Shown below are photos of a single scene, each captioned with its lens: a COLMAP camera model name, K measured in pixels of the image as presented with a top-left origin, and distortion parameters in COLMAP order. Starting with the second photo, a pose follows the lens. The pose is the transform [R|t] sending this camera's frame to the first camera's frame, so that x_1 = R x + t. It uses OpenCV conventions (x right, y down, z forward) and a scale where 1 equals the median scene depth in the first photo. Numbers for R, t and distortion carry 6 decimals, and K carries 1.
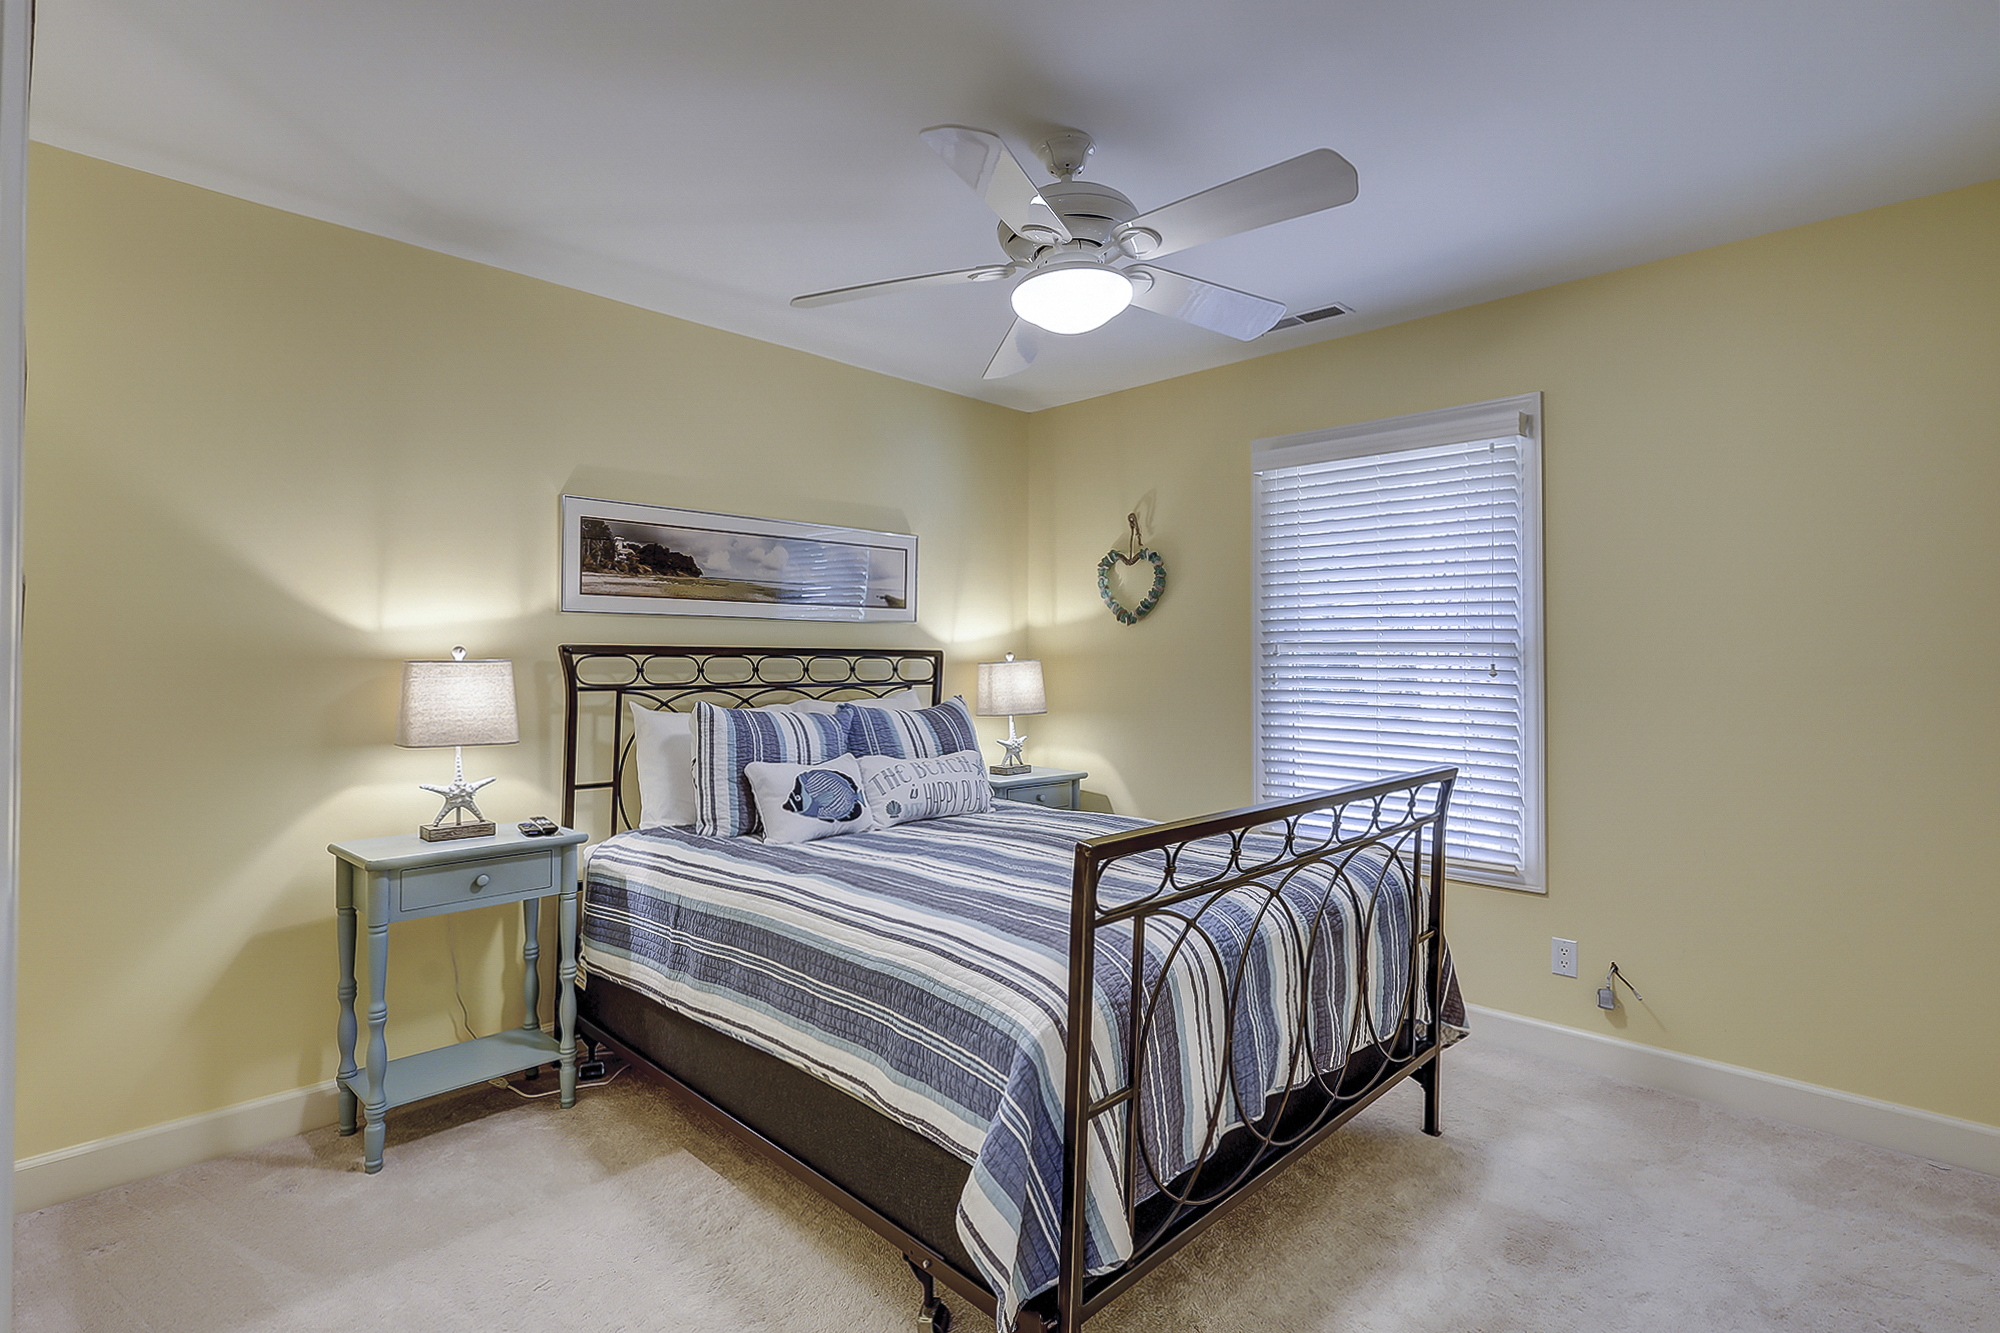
lens RADIAL K [[963.2, 0, 1002.0], [0, 963.2, 658.5], [0, 0, 1]] dist [-0.000277, 0.000492]
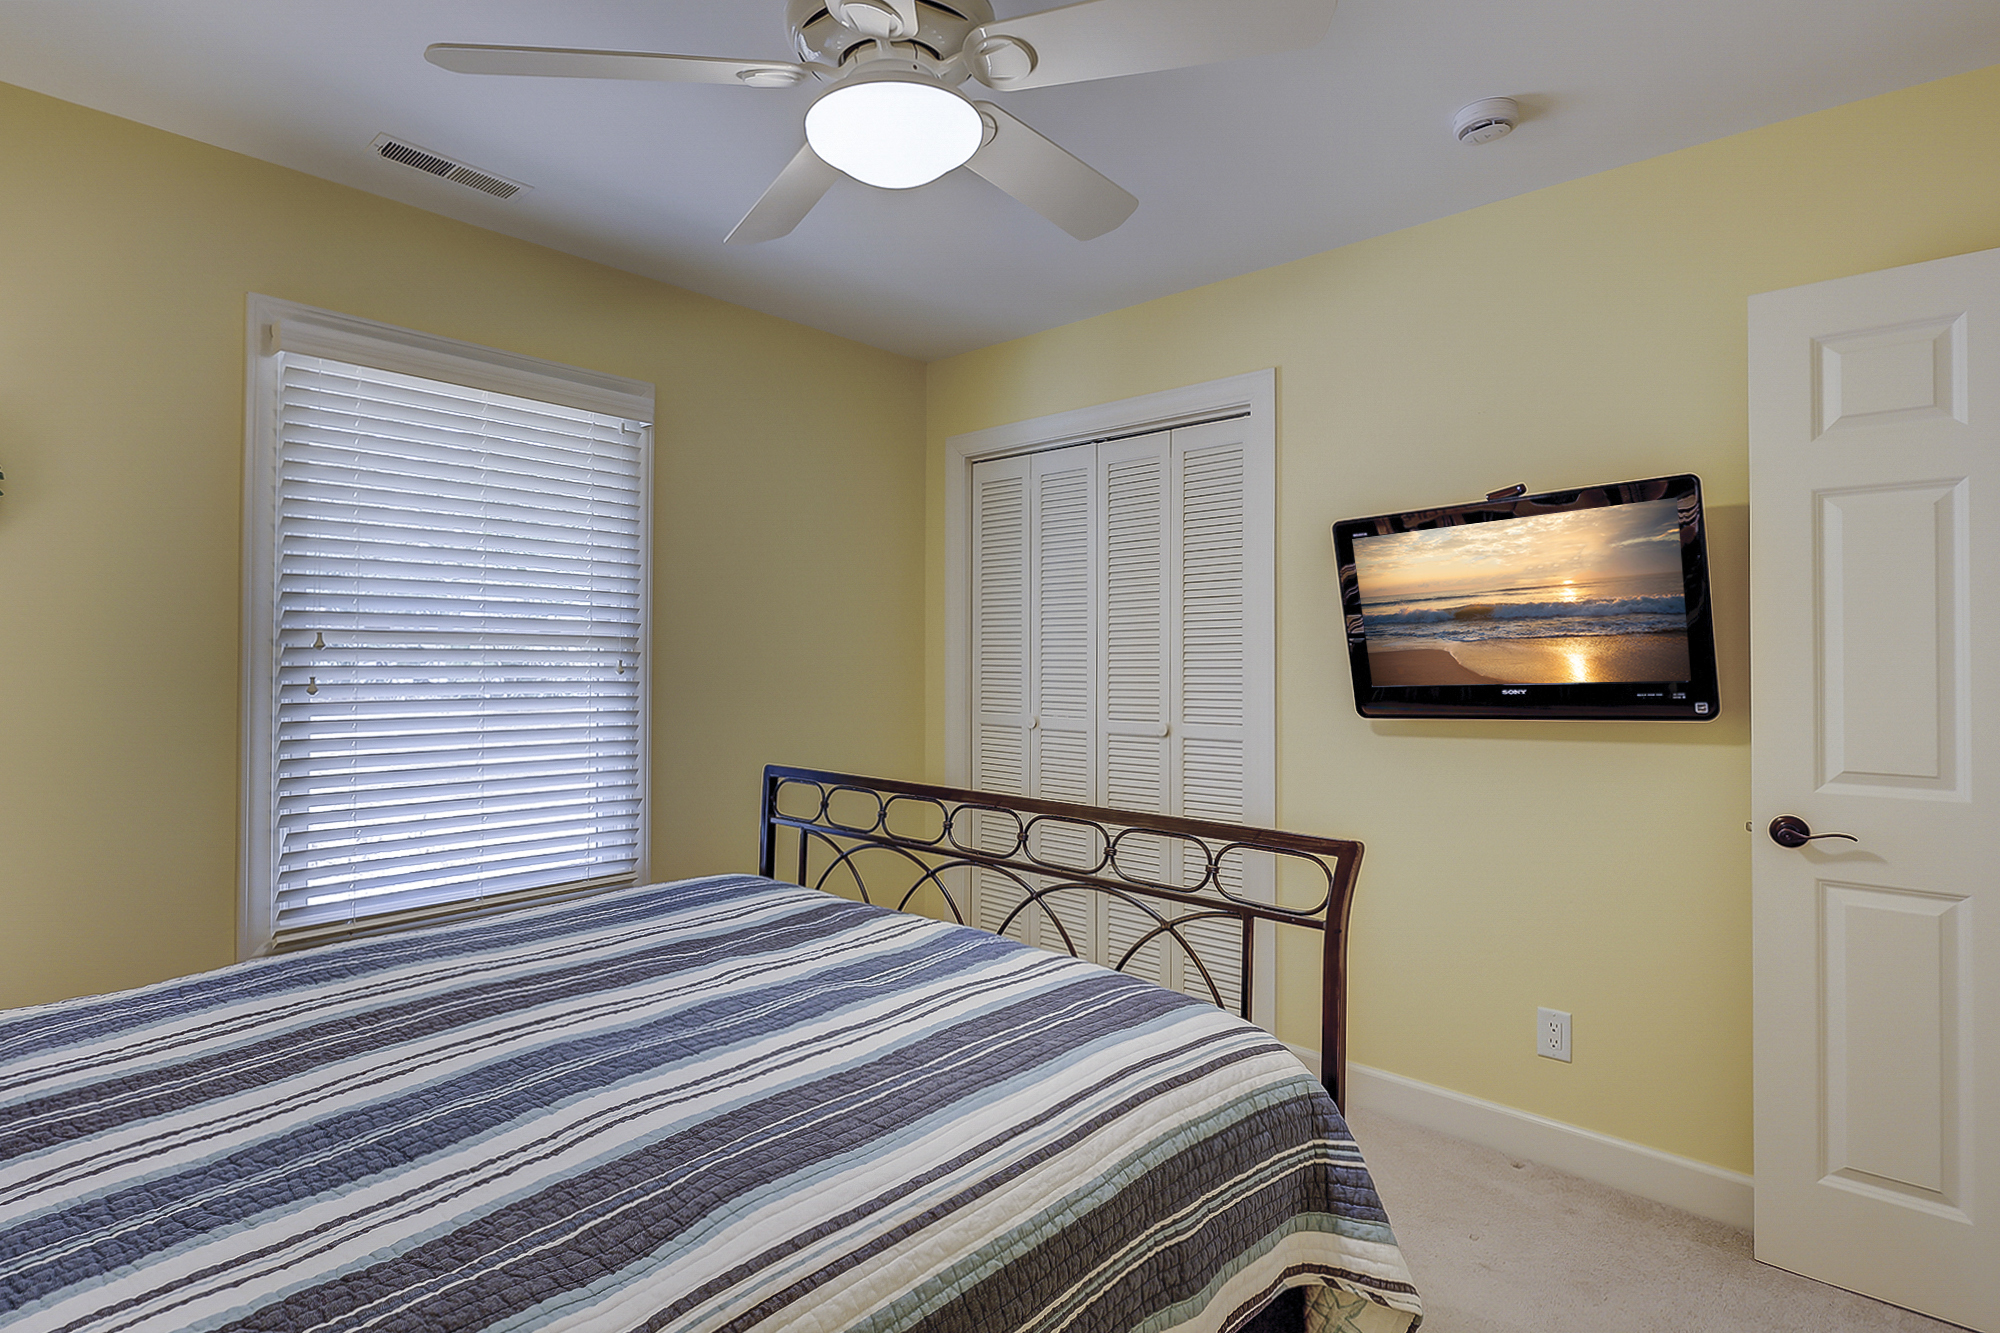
lens RADIAL K [[963.2, 0, 1014.2], [0, 963.2, 664.6], [0, 0, 1]] dist [-0.000277, 0.000492]
pose [[-0.035370, -0.006647, 0.999352, -0.694714], [-0.005343, 0.999965, 0.006461, 0.001546], [-0.999360, -0.005111, -0.035404, 1.062299]]
